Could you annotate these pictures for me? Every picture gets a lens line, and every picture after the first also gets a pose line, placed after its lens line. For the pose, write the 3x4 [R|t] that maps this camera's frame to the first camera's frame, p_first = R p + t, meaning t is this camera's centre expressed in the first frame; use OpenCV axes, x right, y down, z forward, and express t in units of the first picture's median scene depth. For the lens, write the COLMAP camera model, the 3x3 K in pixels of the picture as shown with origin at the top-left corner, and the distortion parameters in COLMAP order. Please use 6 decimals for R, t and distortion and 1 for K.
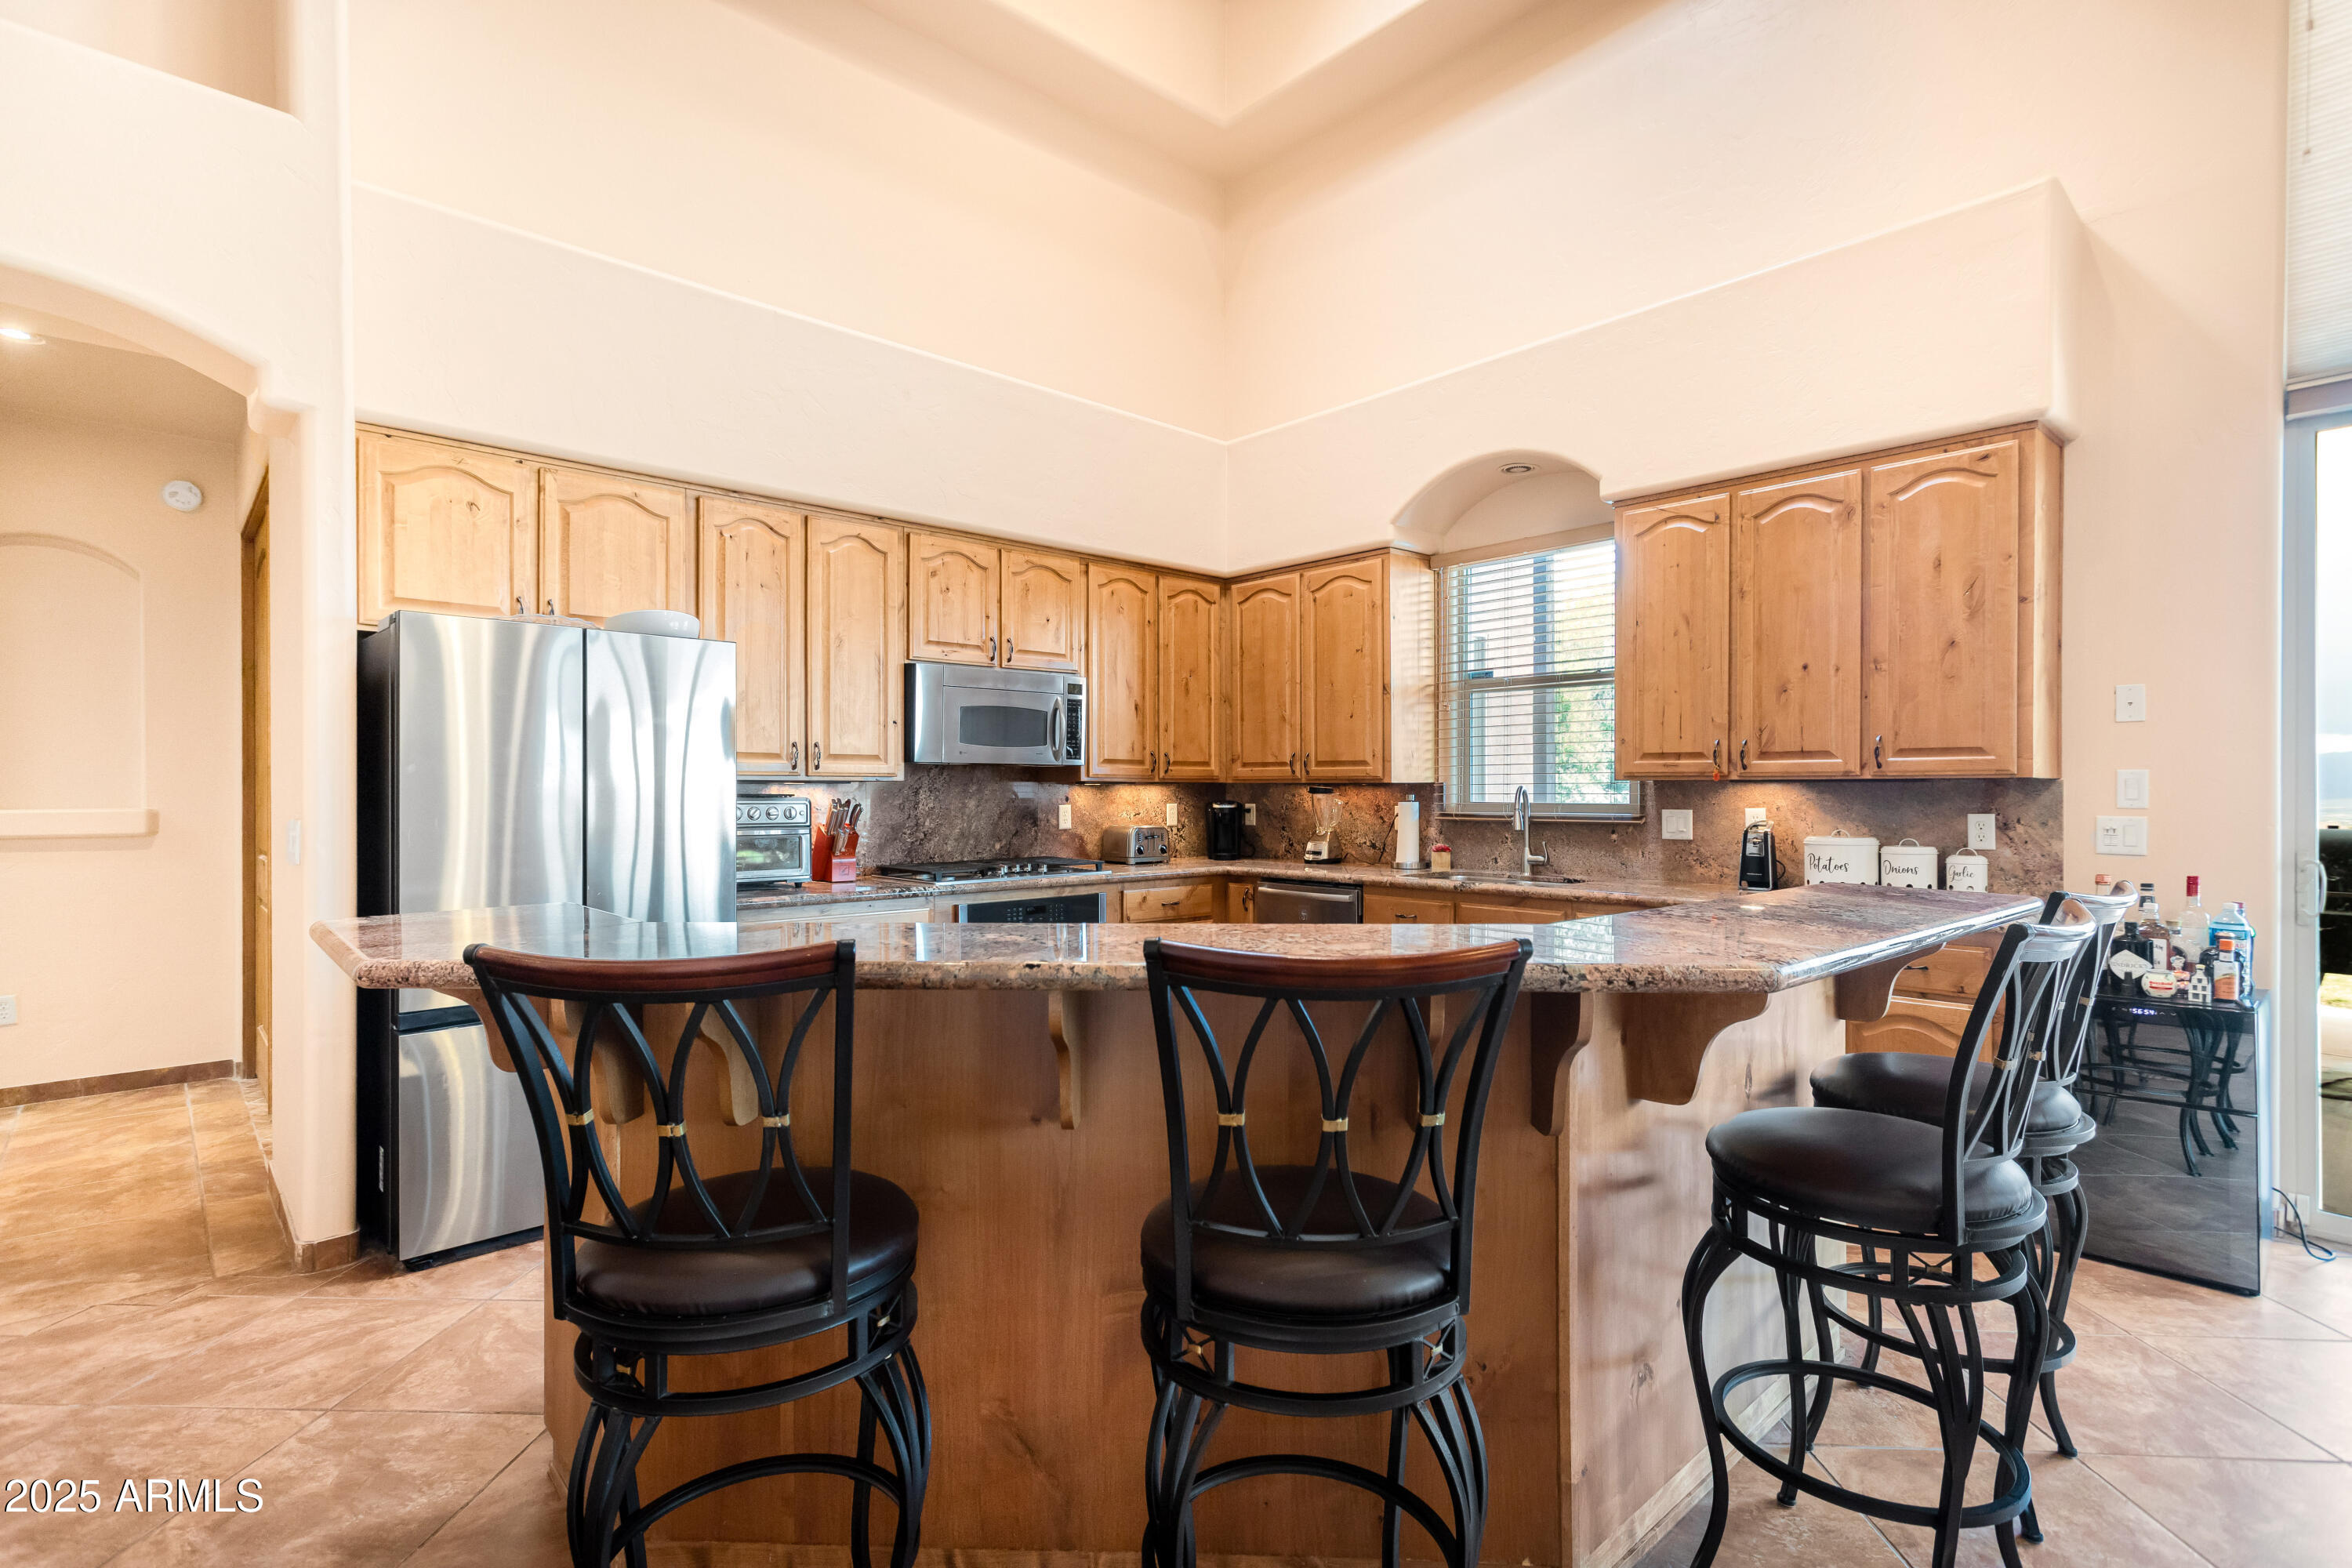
lens RADIAL K [[1122.5, 0, 1167.9], [0, 1122.5, 786.5], [0, 0, 1]] dist [0.004928, -0.000171]
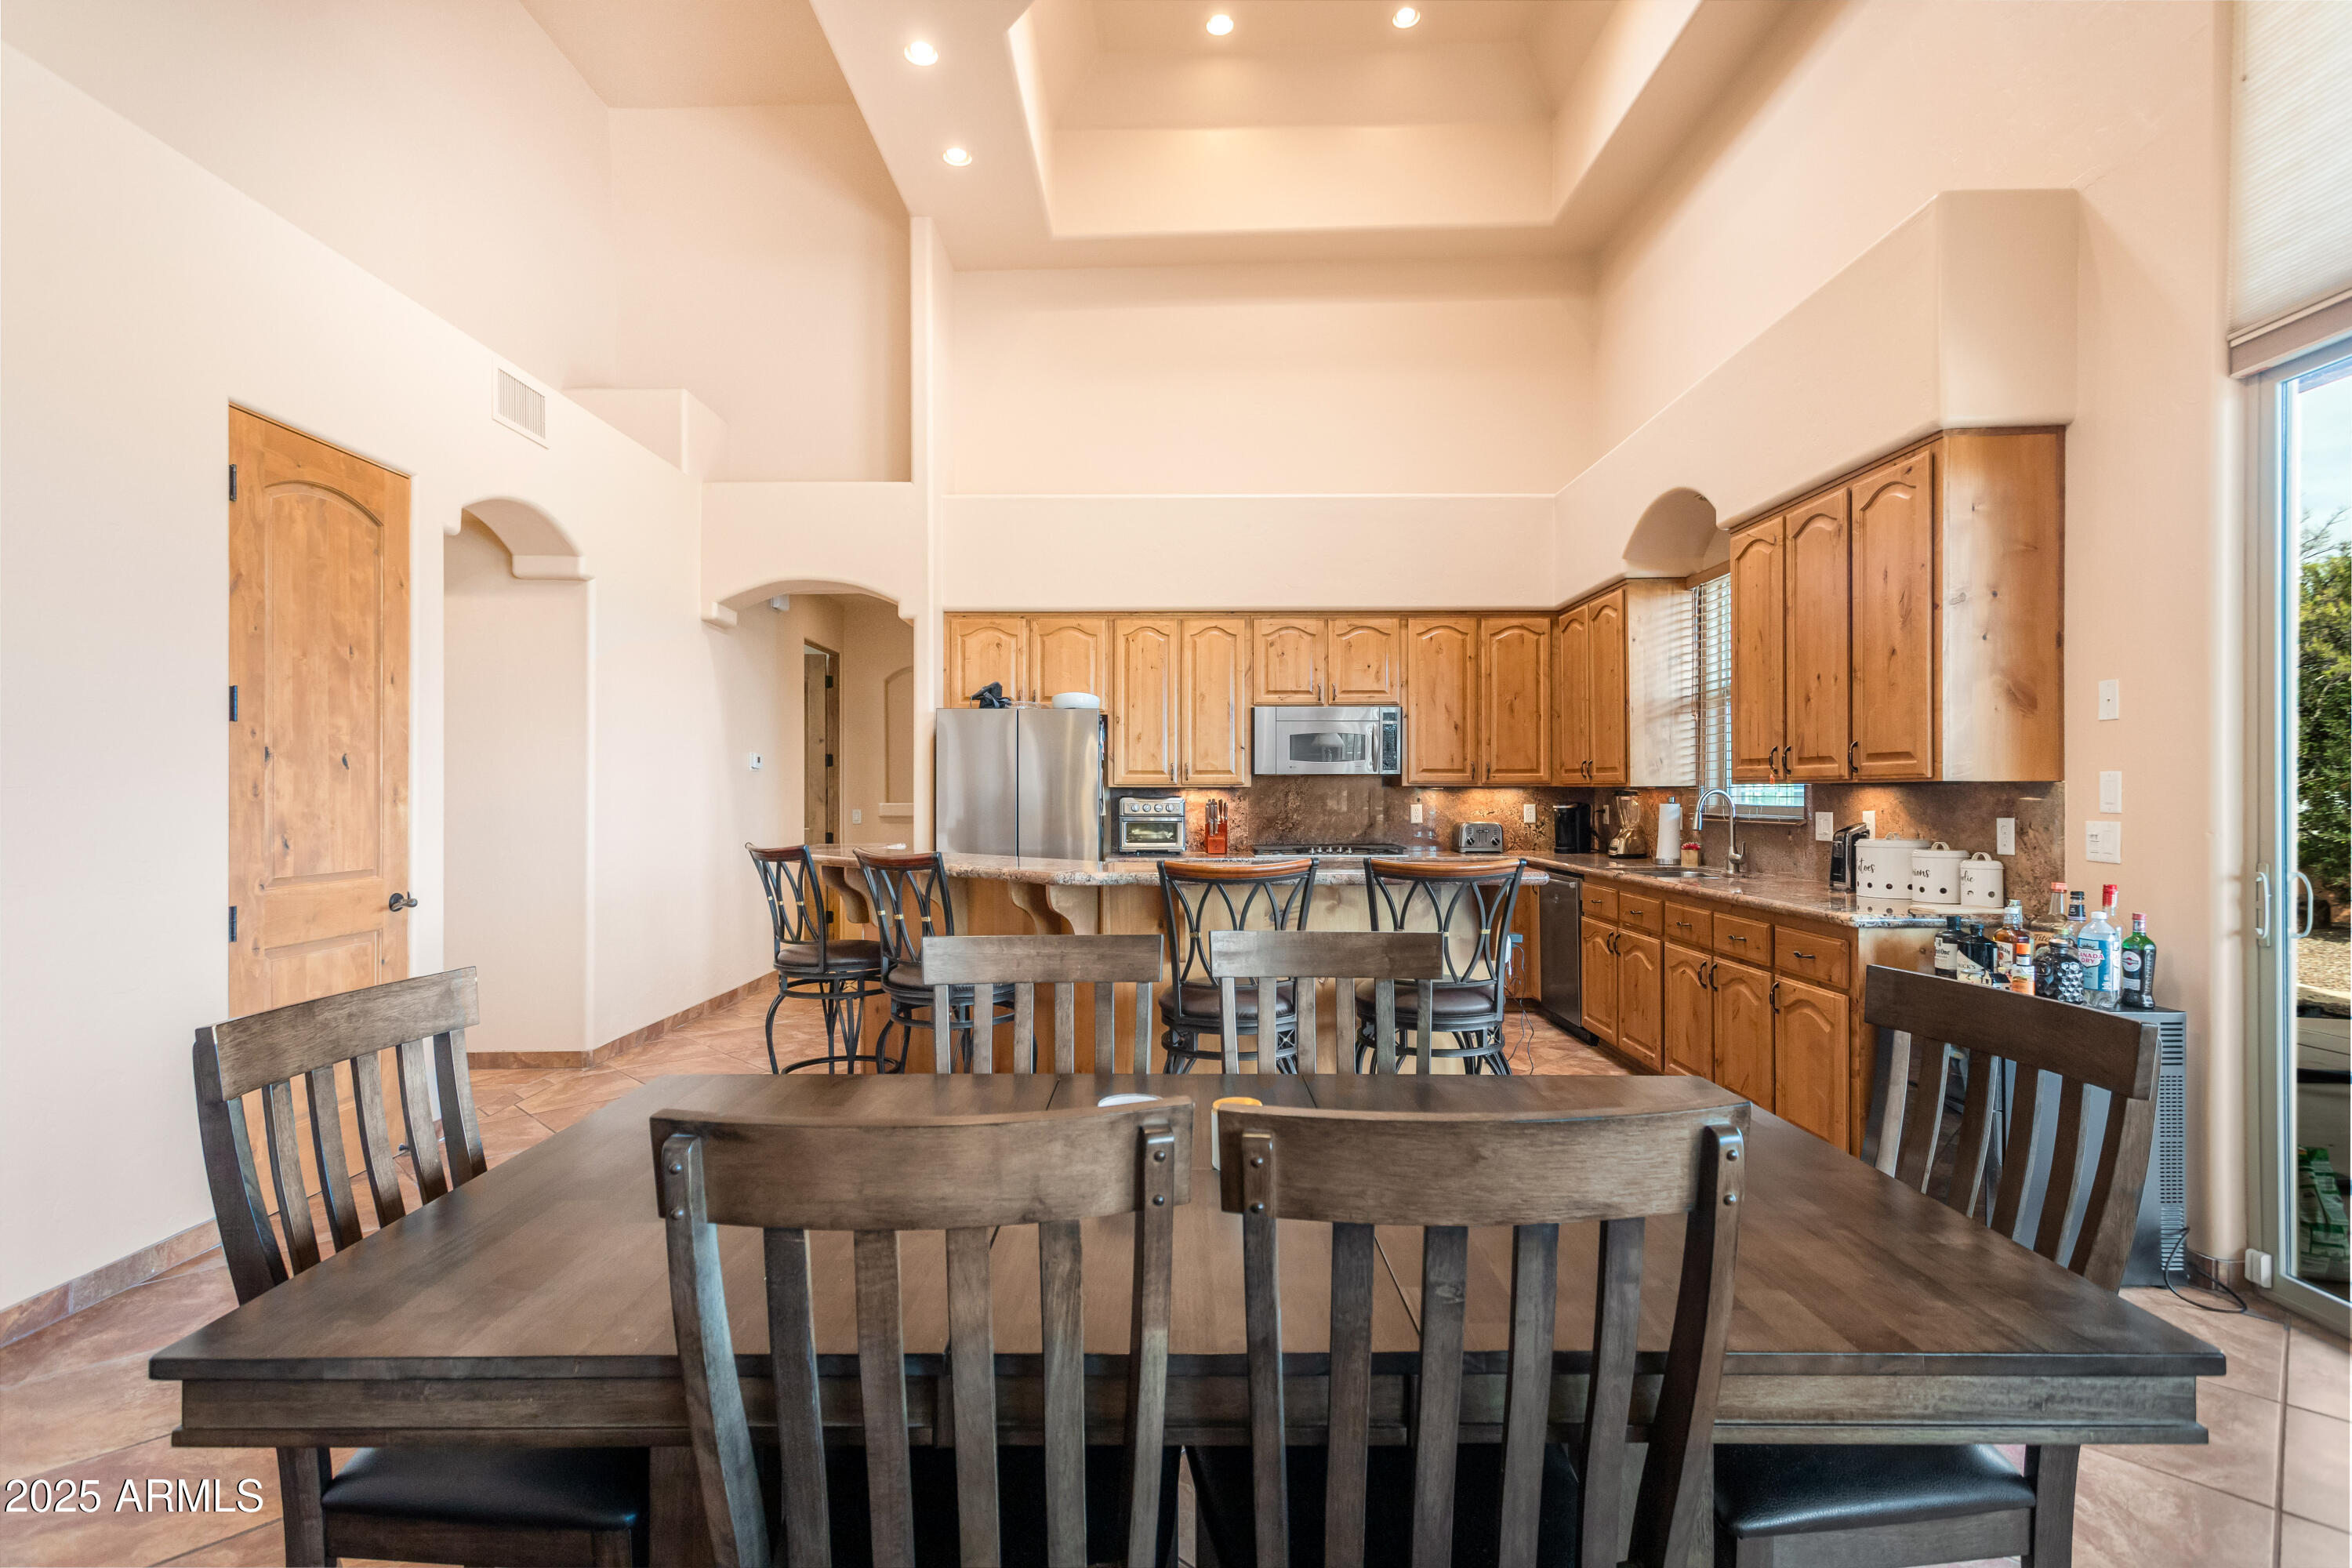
lens RADIAL K [[1122.5, 0, 1183.9], [0, 1122.5, 789.9], [0, 0, 1]] dist [0.004928, -0.000171]
pose [[0.740058, -0.003033, -0.672537, 0.662577], [0.004807, 0.999988, 0.000781, -0.003040], [0.672526, -0.003811, 0.740063, -0.148371]]
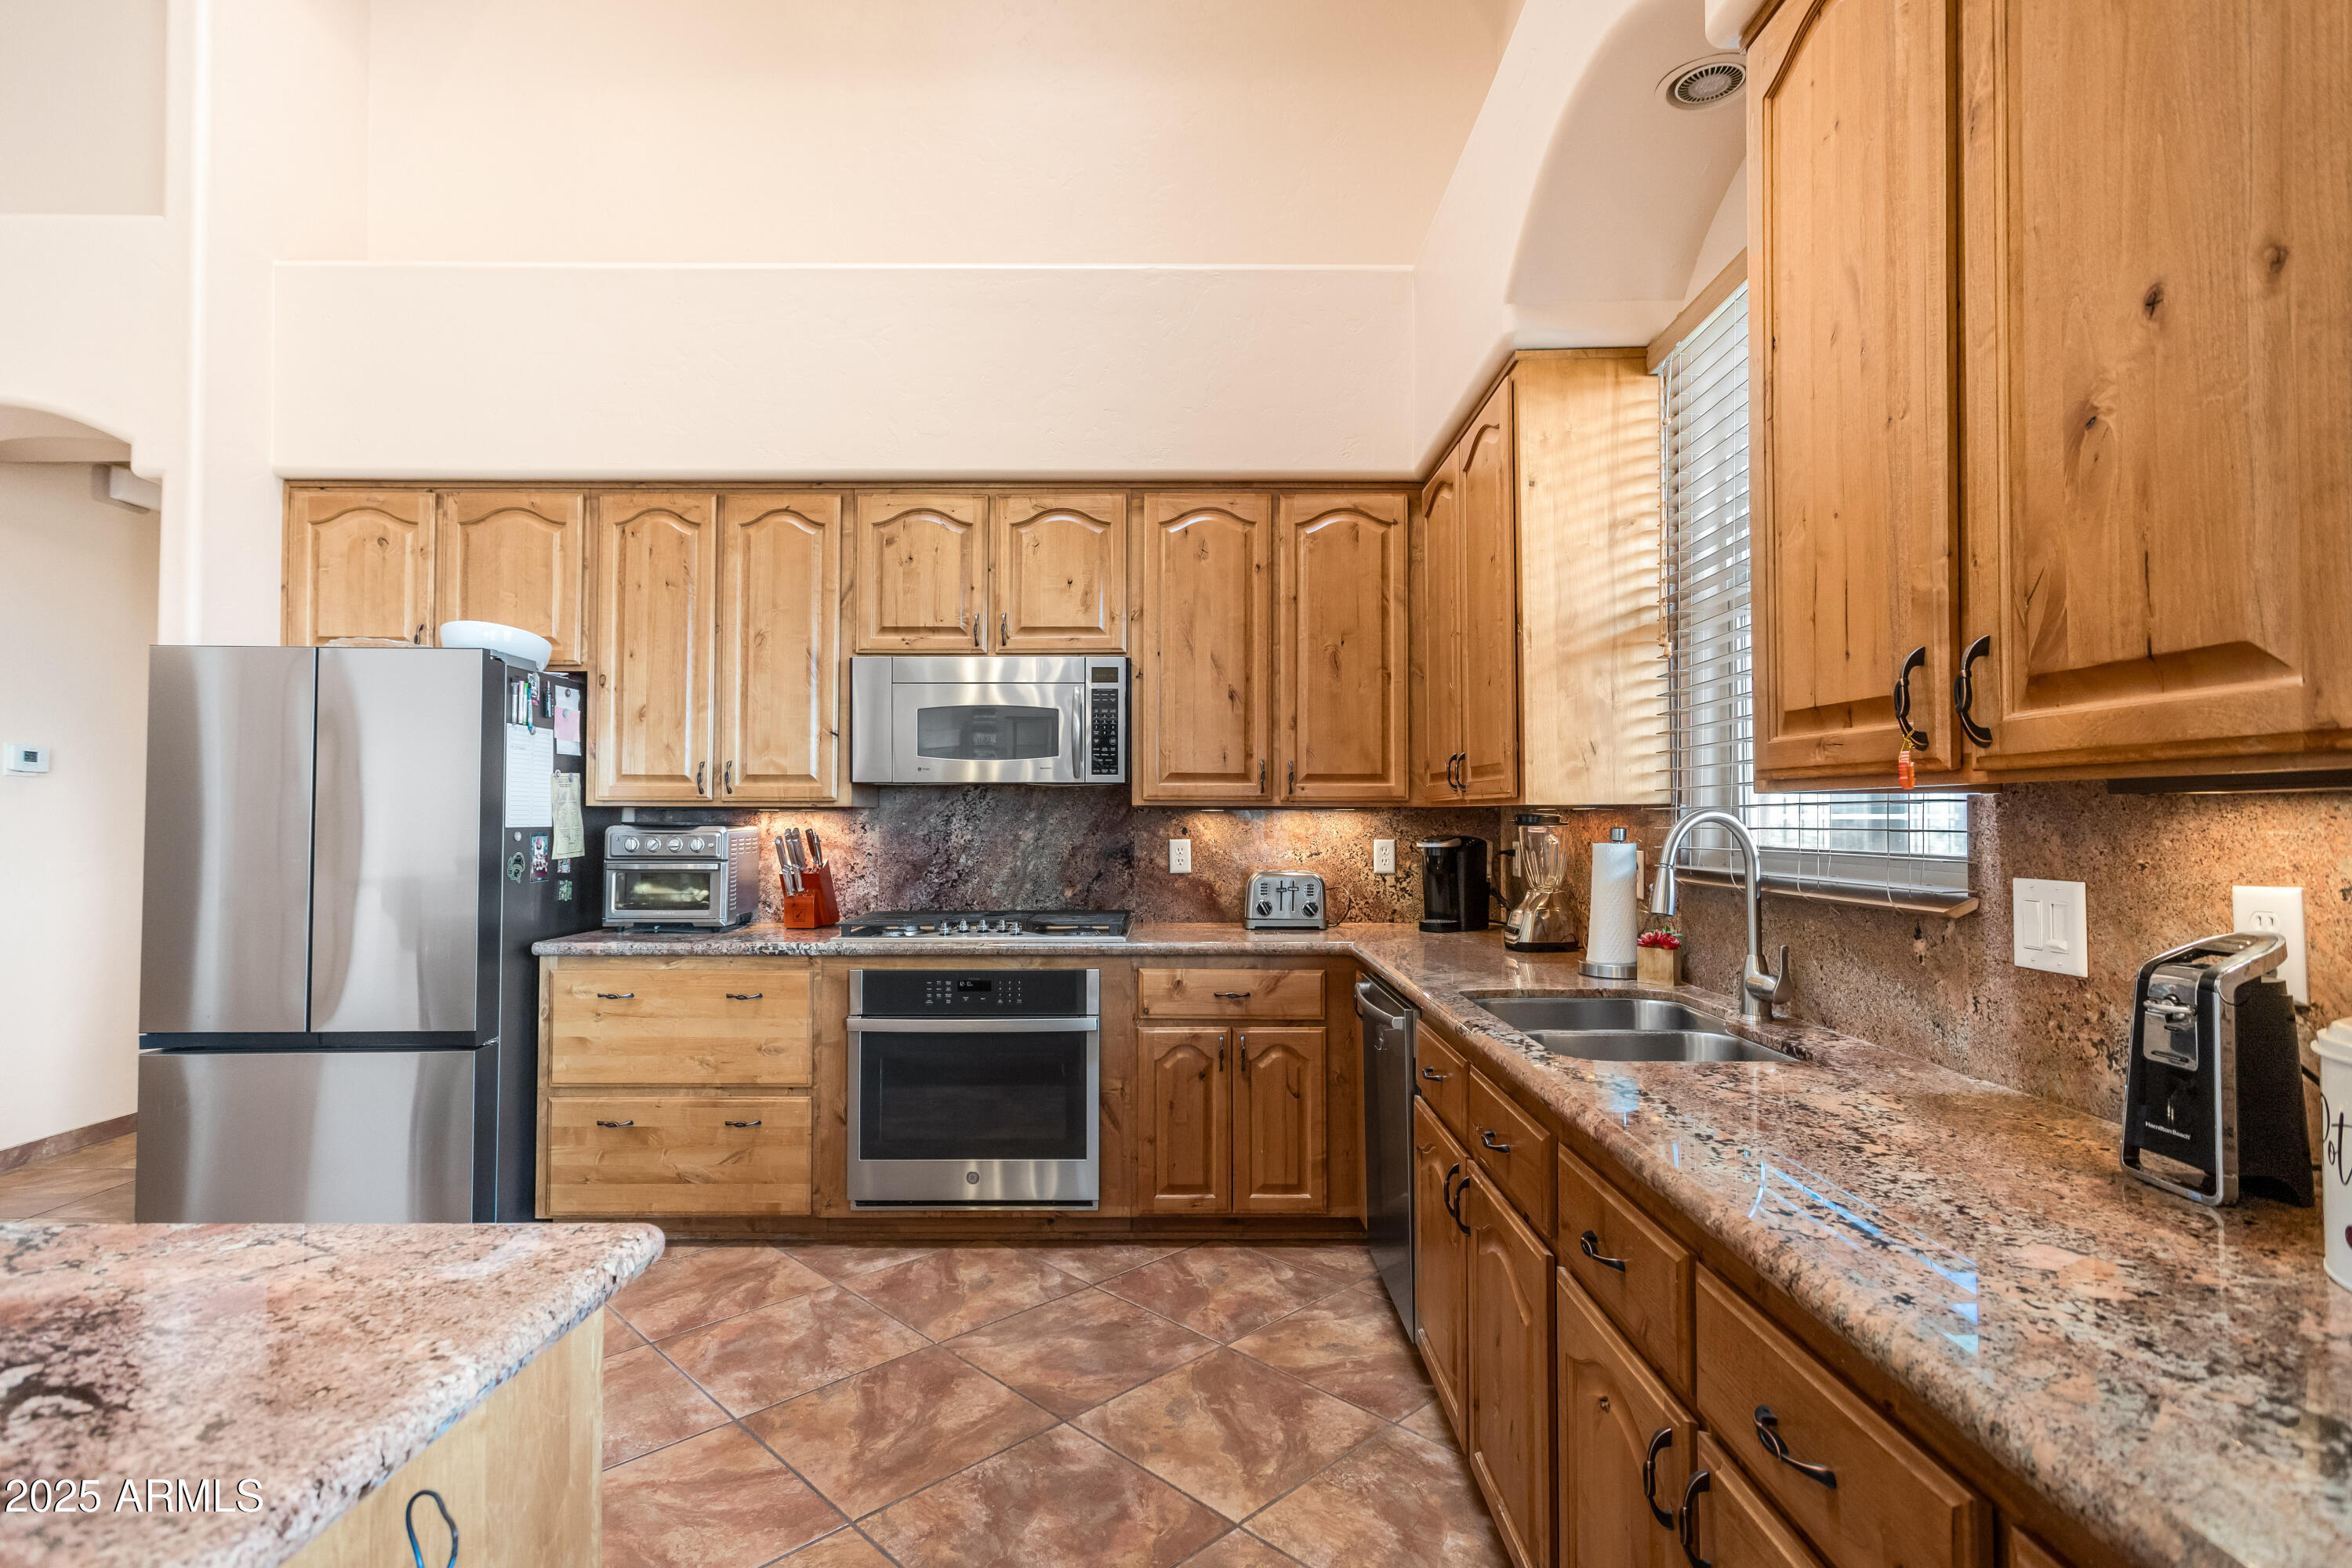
lens RADIAL K [[1122.5, 0, 1192.5], [0, 1122.5, 783.7], [0, 0, 1]] dist [0.004928, -0.000171]
pose [[0.741005, -0.019844, -0.671206, 0.454998], [0.001674, 0.999615, -0.027706, 0.001159], [0.671497, 0.019407, 0.740753, 0.547026]]
